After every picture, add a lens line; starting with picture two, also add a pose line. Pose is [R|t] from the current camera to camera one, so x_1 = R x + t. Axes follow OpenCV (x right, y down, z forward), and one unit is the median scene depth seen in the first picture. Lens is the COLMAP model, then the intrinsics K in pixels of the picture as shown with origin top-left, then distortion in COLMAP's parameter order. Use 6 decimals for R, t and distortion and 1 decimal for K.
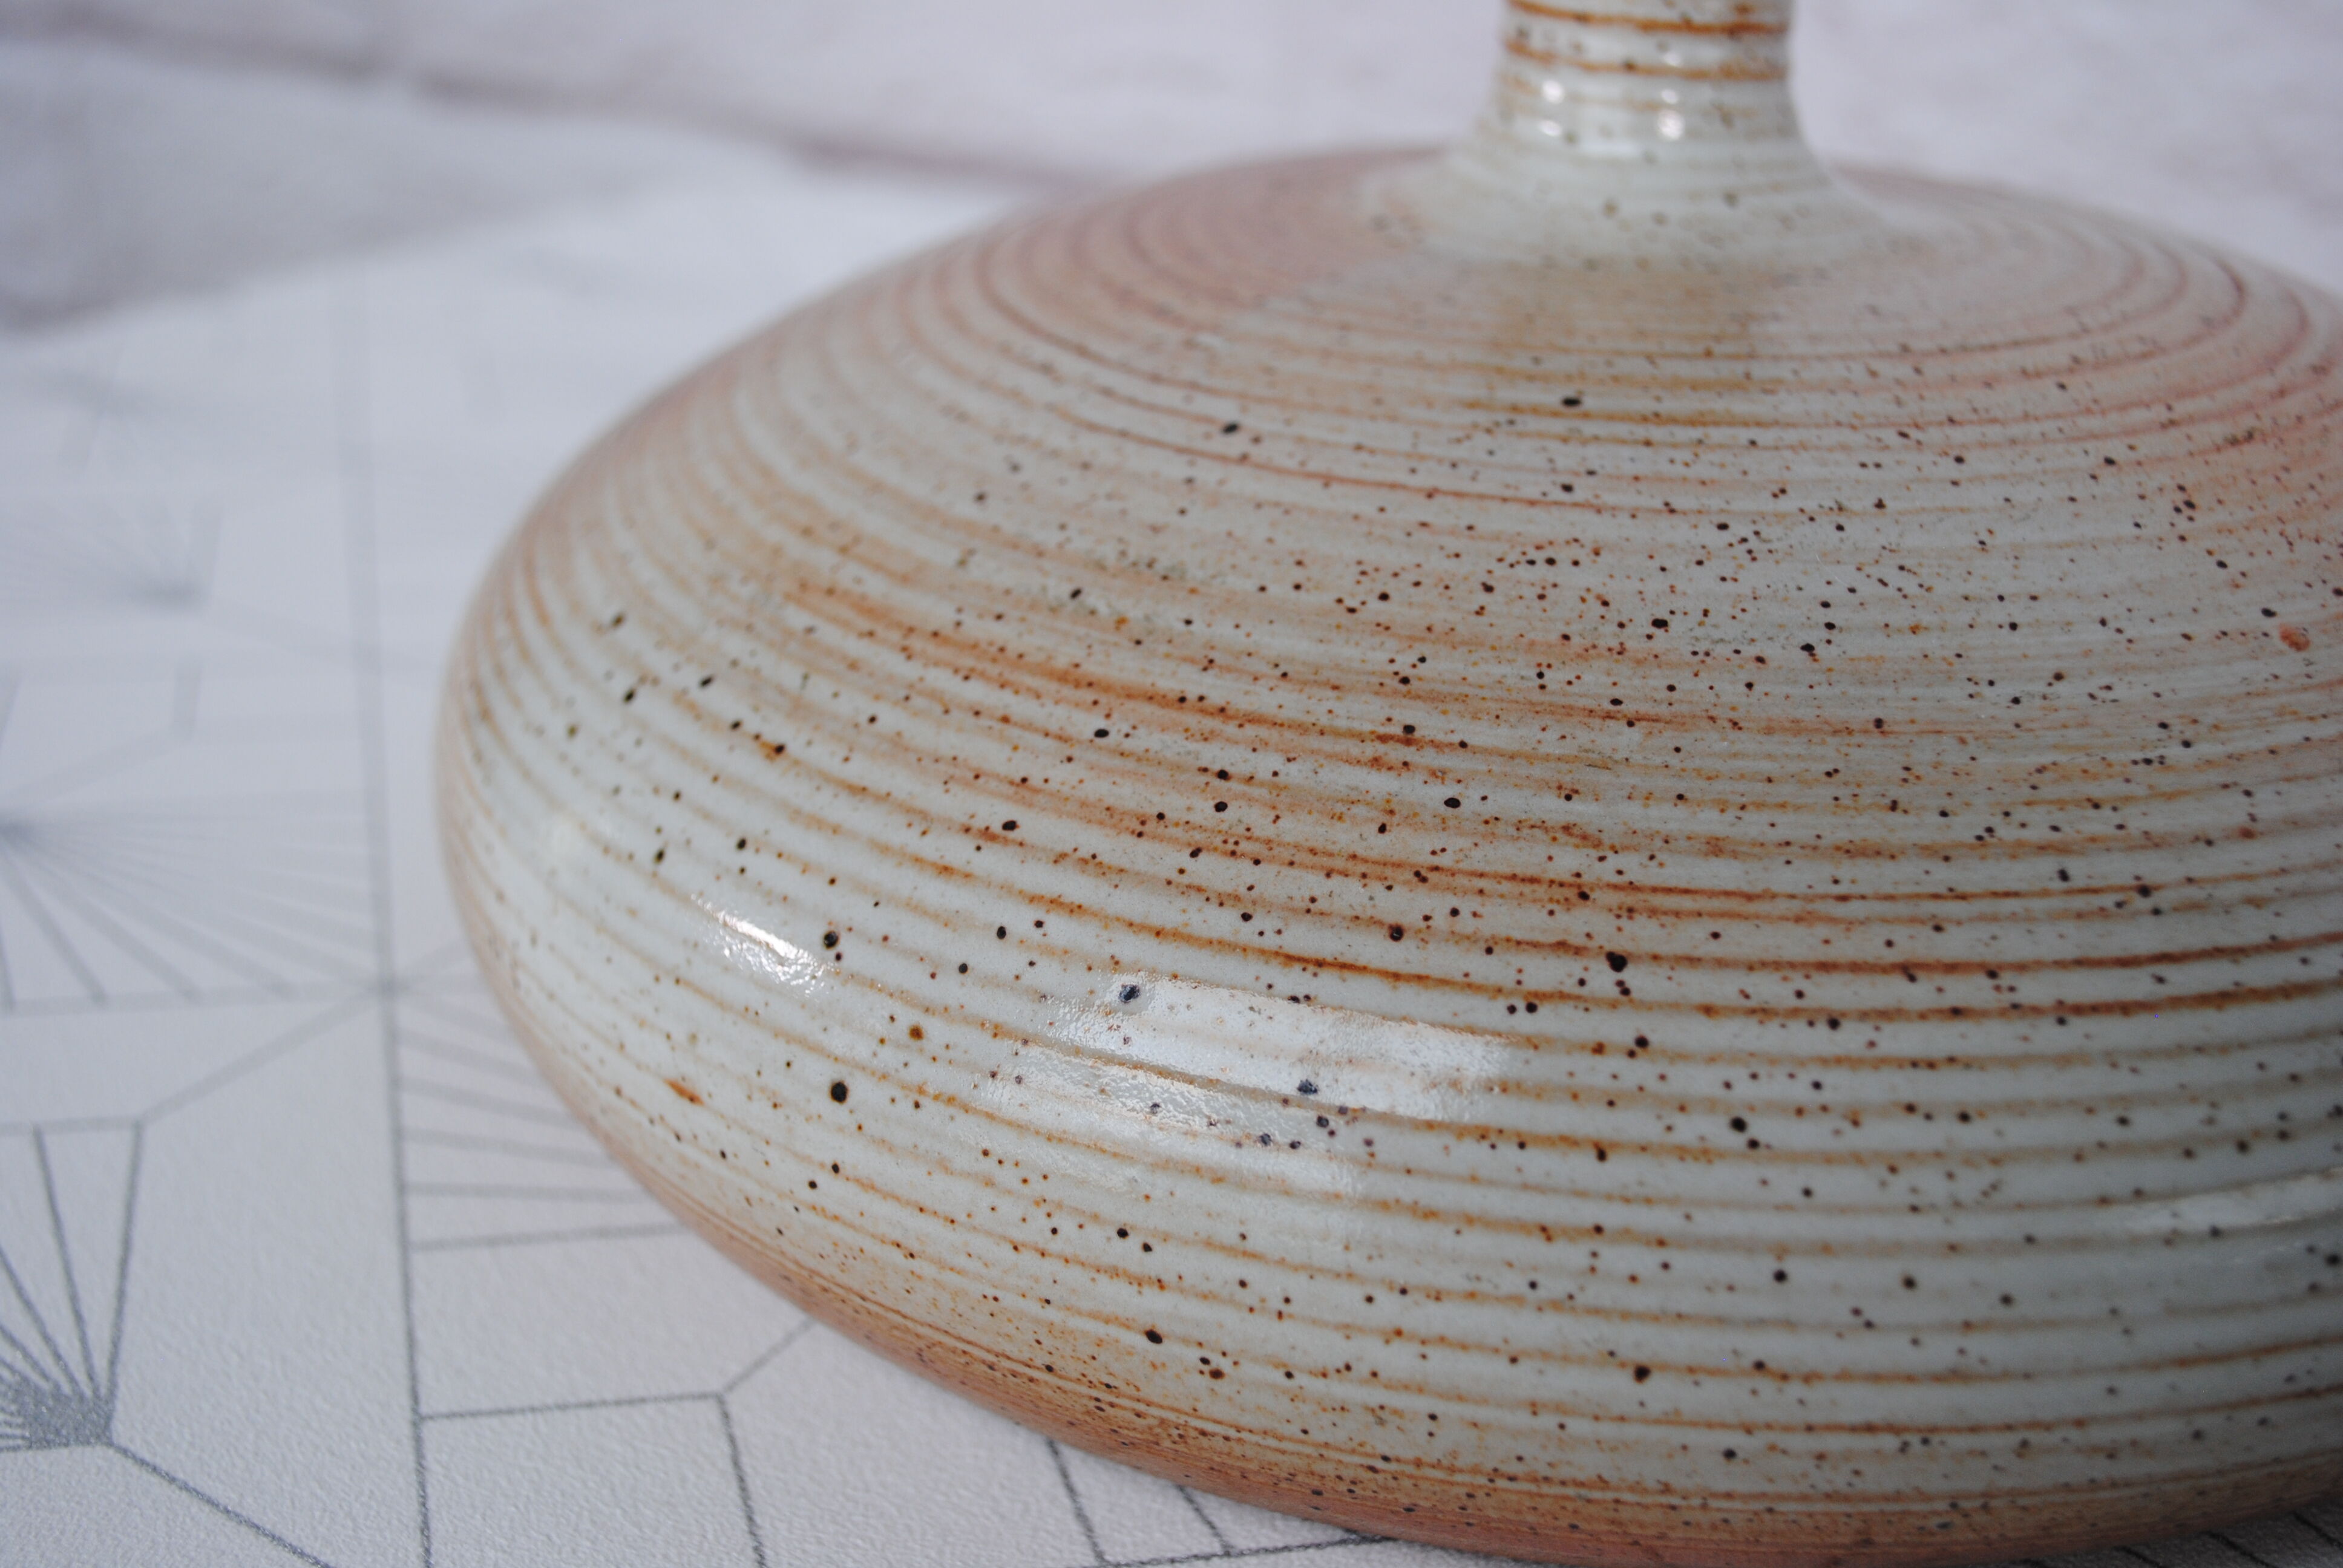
lens RADIAL K [[2398.5, 0, 1189.4], [0, 2398.5, 774.0], [0, 0, 1]] dist [-0.061457, 0.005702]
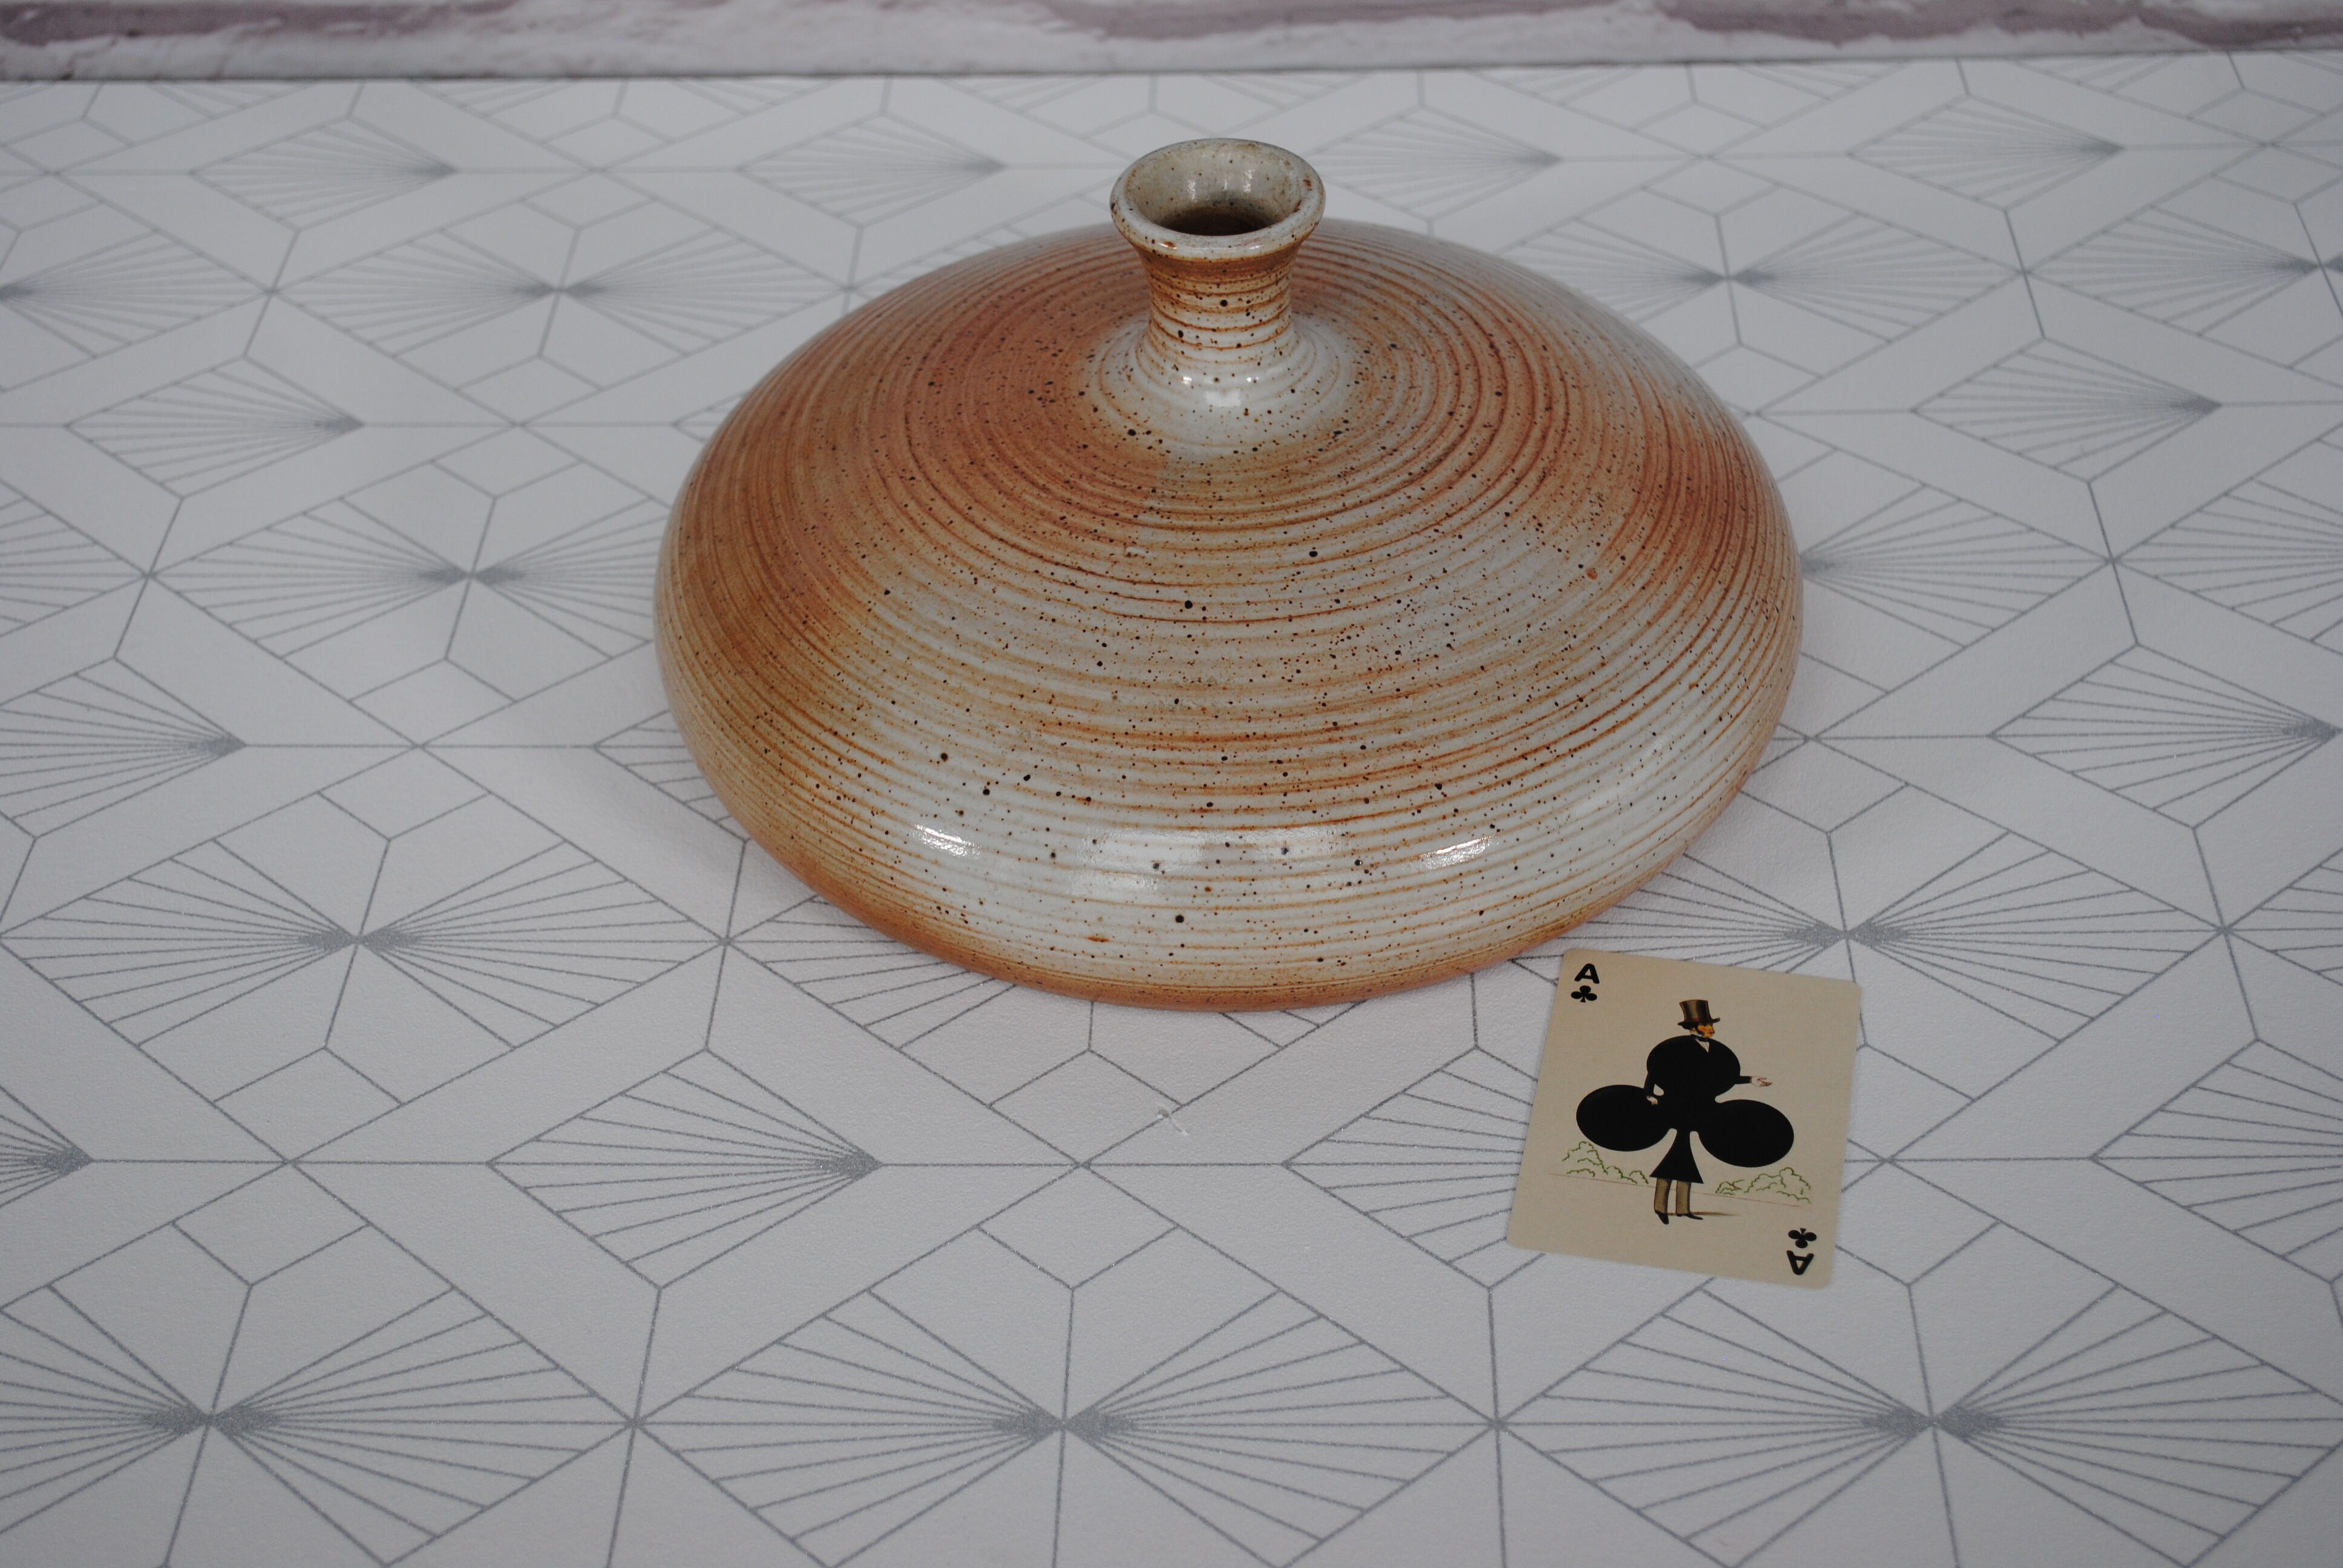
lens RADIAL K [[3526.3, 0, 1171.5], [0, 3526.3, 784.0], [0, 0, 1]] dist [0.009108, 0.016424]
pose [[0.865067, -0.341404, 0.367563, -1.548007], [0.238504, 0.924492, 0.297372, -1.177737], [-0.441334, -0.169582, 0.881173, -2.435775]]
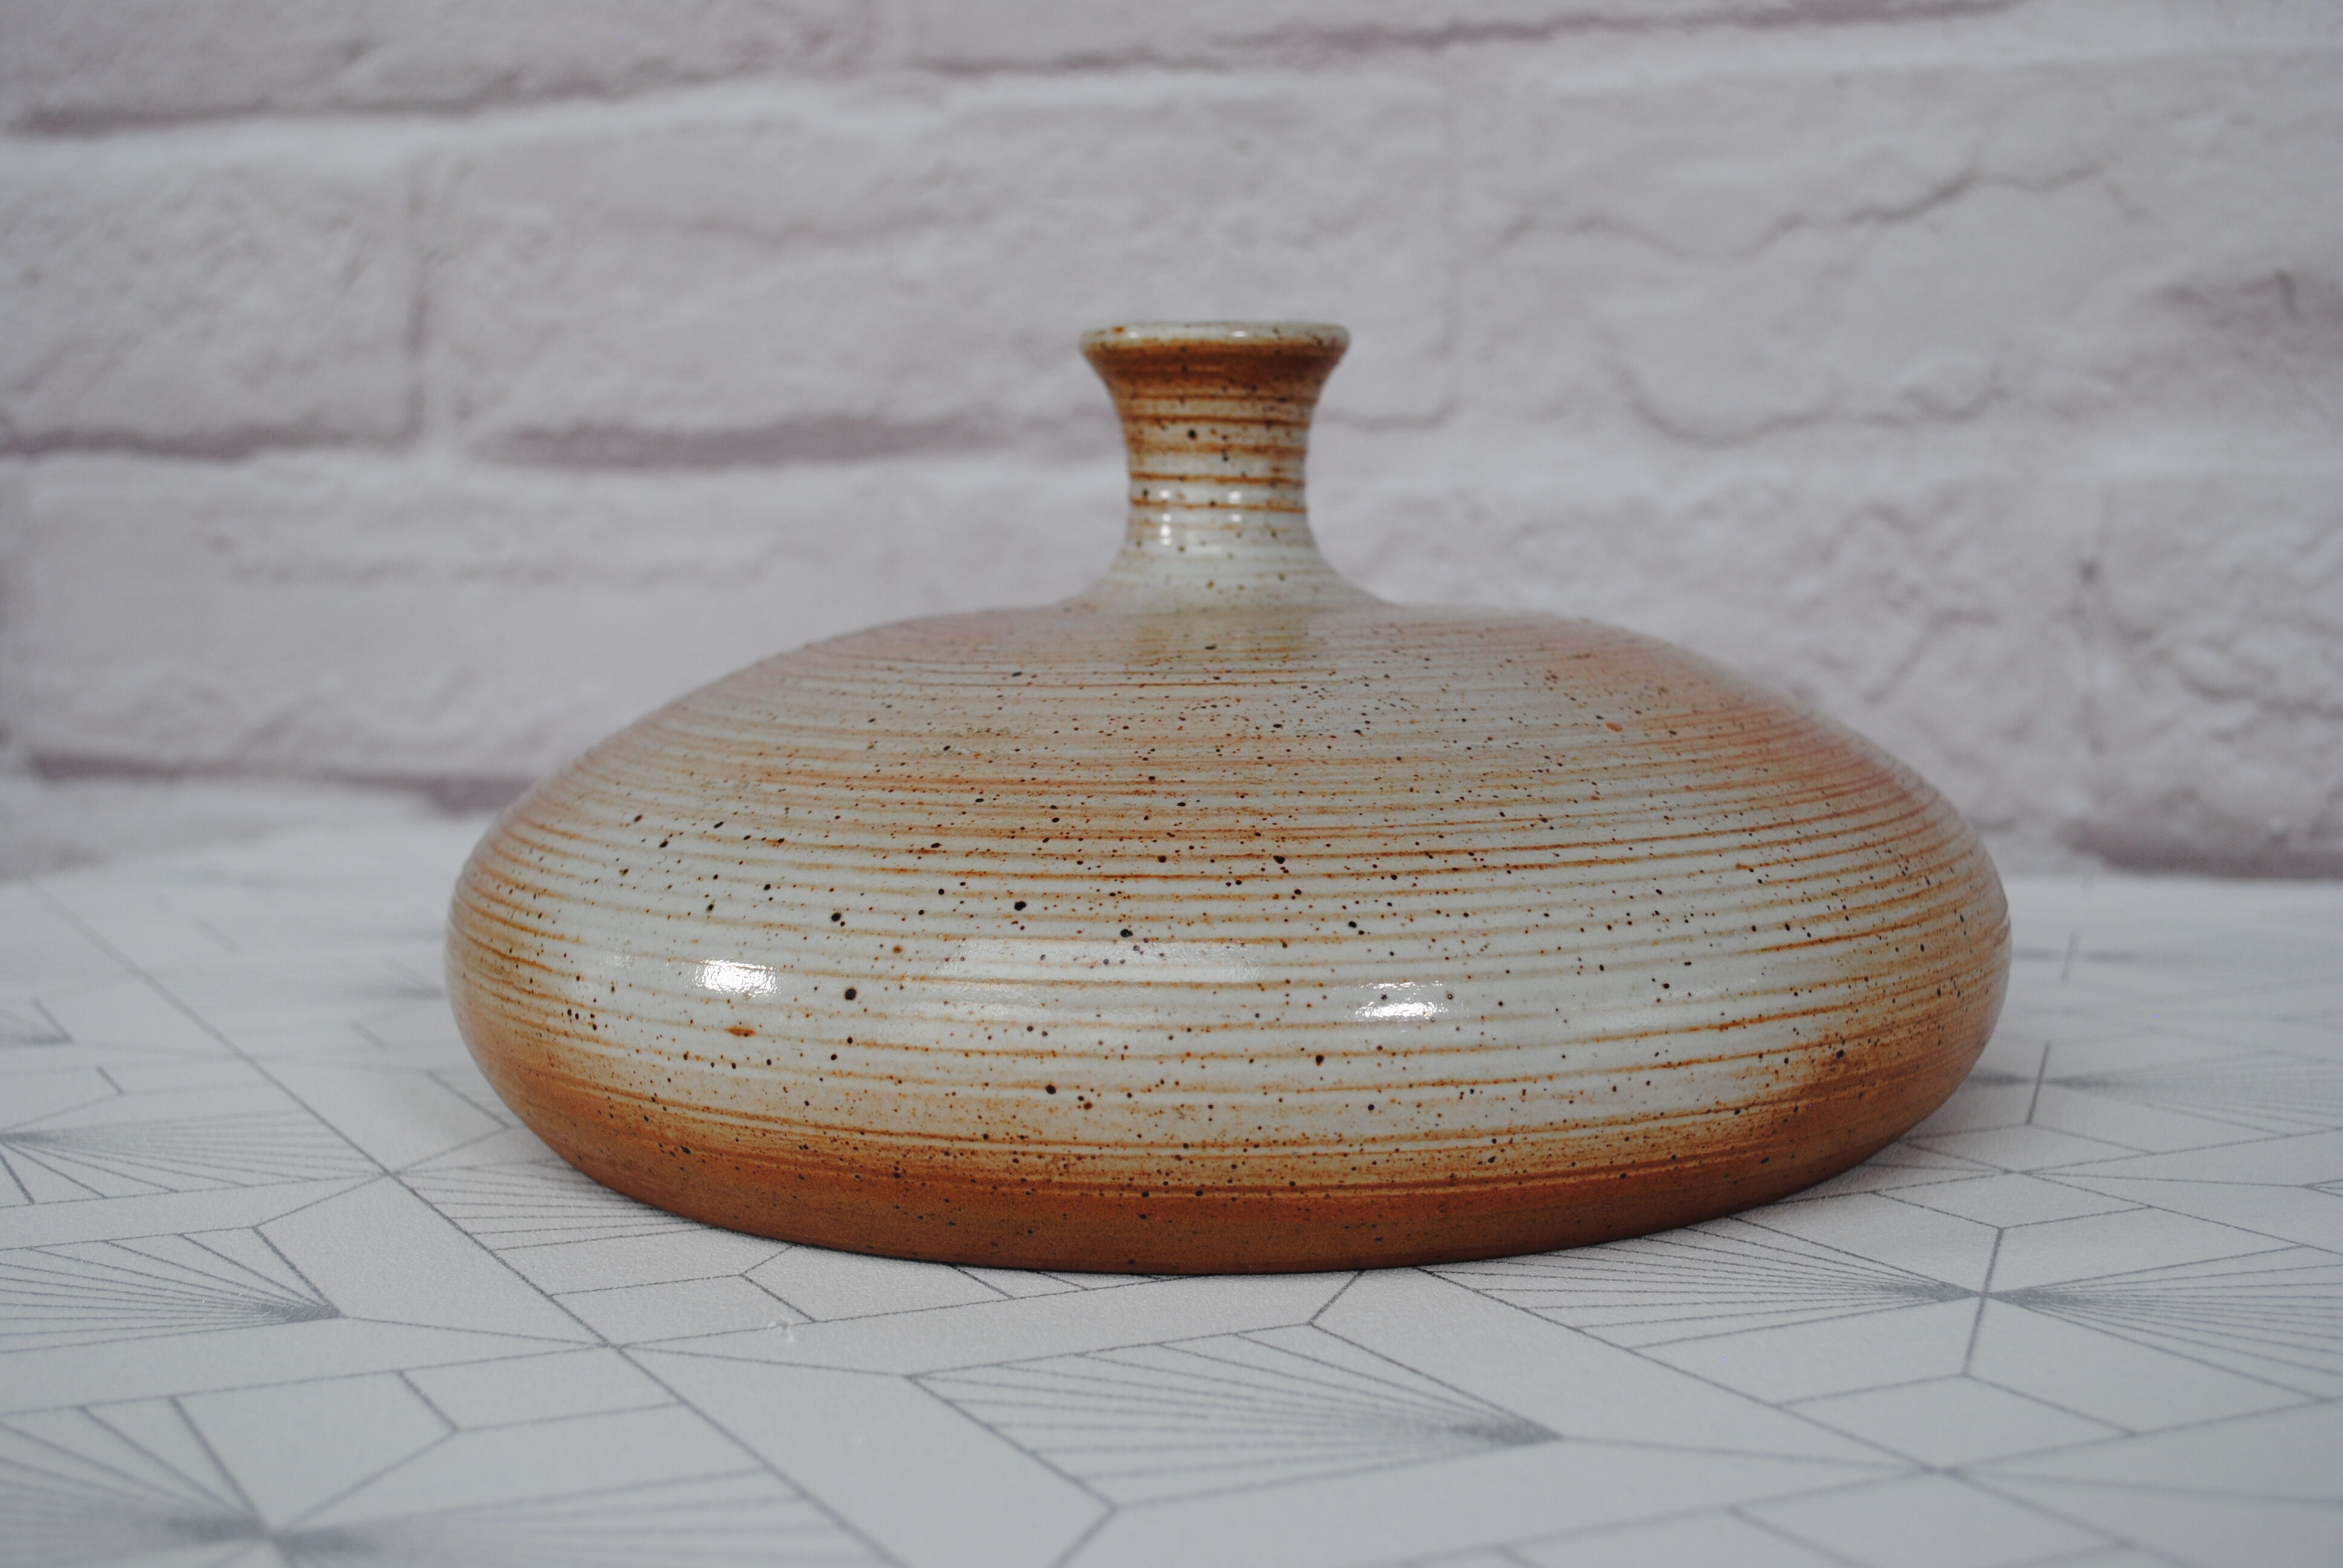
lens RADIAL K [[2809.3, 0, 1171.5], [0, 2809.3, 784.0], [0, 0, 1]] dist [-0.029965, -0.002025]
pose [[0.978956, -0.042211, 0.199656, -0.318943], [0.103788, 0.945375, -0.309023, 0.643018], [-0.175705, 0.323242, 0.929862, -0.988058]]
